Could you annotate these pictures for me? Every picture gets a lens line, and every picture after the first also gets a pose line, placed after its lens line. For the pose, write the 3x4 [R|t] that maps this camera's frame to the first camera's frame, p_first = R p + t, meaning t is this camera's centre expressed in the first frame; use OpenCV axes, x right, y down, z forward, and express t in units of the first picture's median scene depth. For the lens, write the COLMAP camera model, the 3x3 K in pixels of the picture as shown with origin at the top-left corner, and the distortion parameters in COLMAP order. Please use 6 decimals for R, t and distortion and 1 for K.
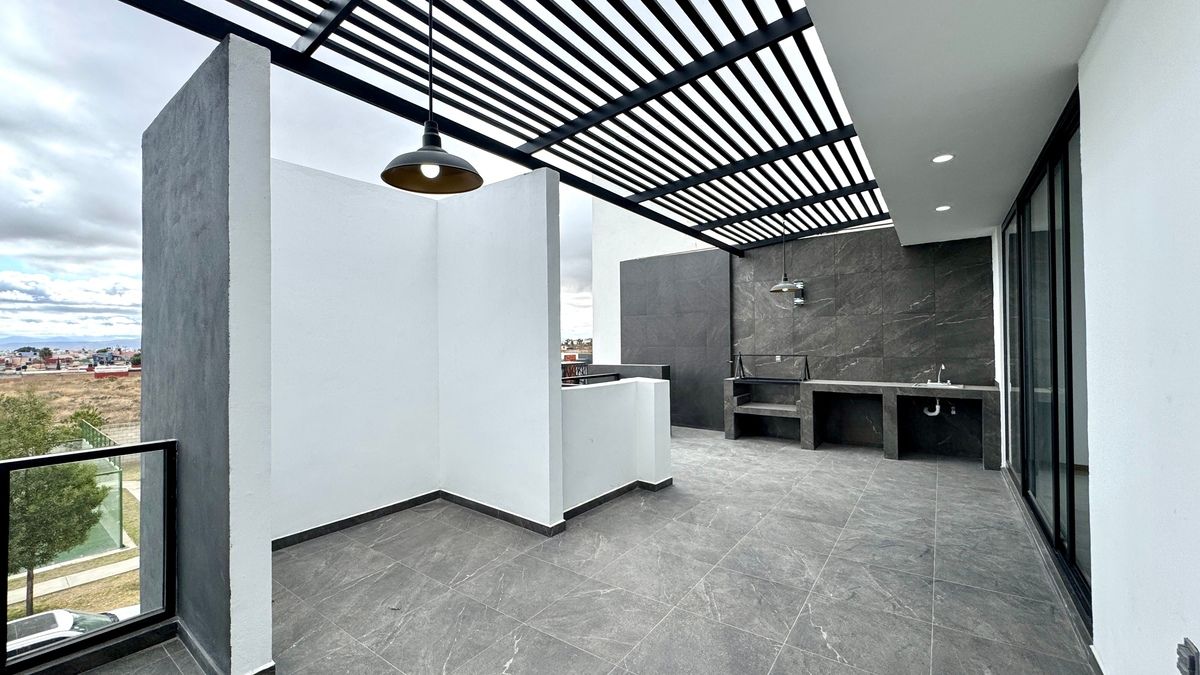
lens RADIAL K [[476.0, 0, 600.0], [0, 476.0, 337.5], [0, 0, 1]] dist [-0.001626, -0.000169]
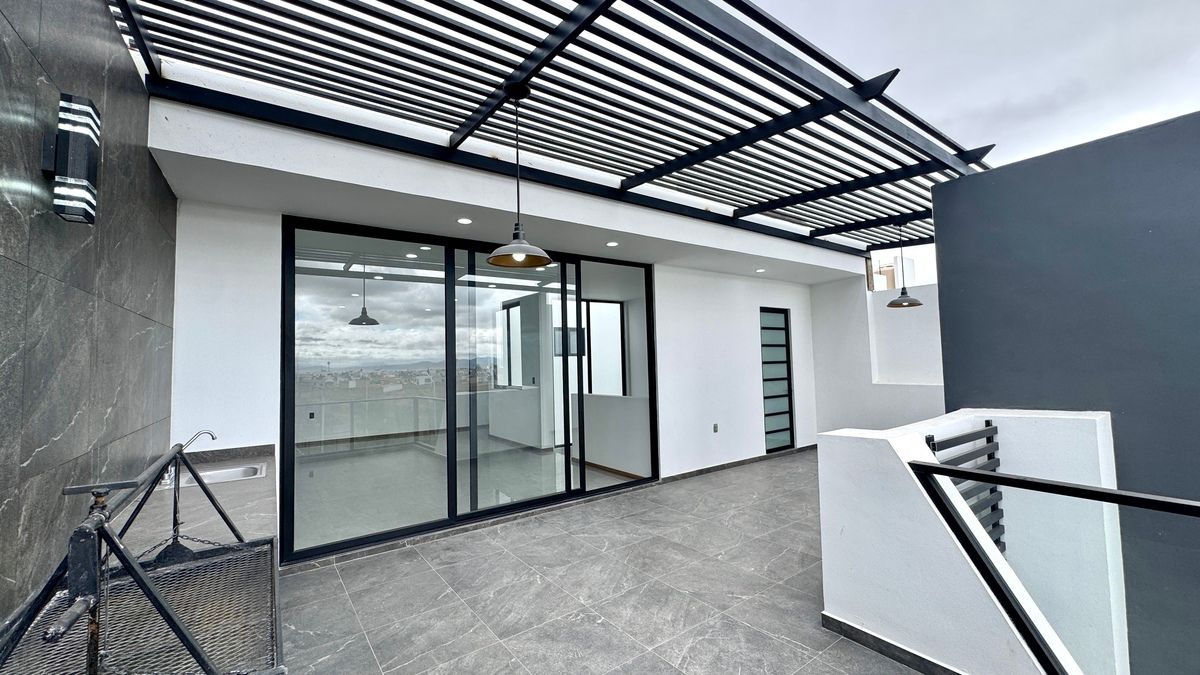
lens RADIAL K [[476.0, 0, 600.0], [0, 476.0, 337.5], [0, 0, 1]] dist [-0.001626, -0.000169]
pose [[-0.948954, 0.051118, 0.311245, 0.260094], [0.032843, 0.997430, -0.063679, 0.005961], [-0.313701, -0.050206, -0.948194, 2.021547]]
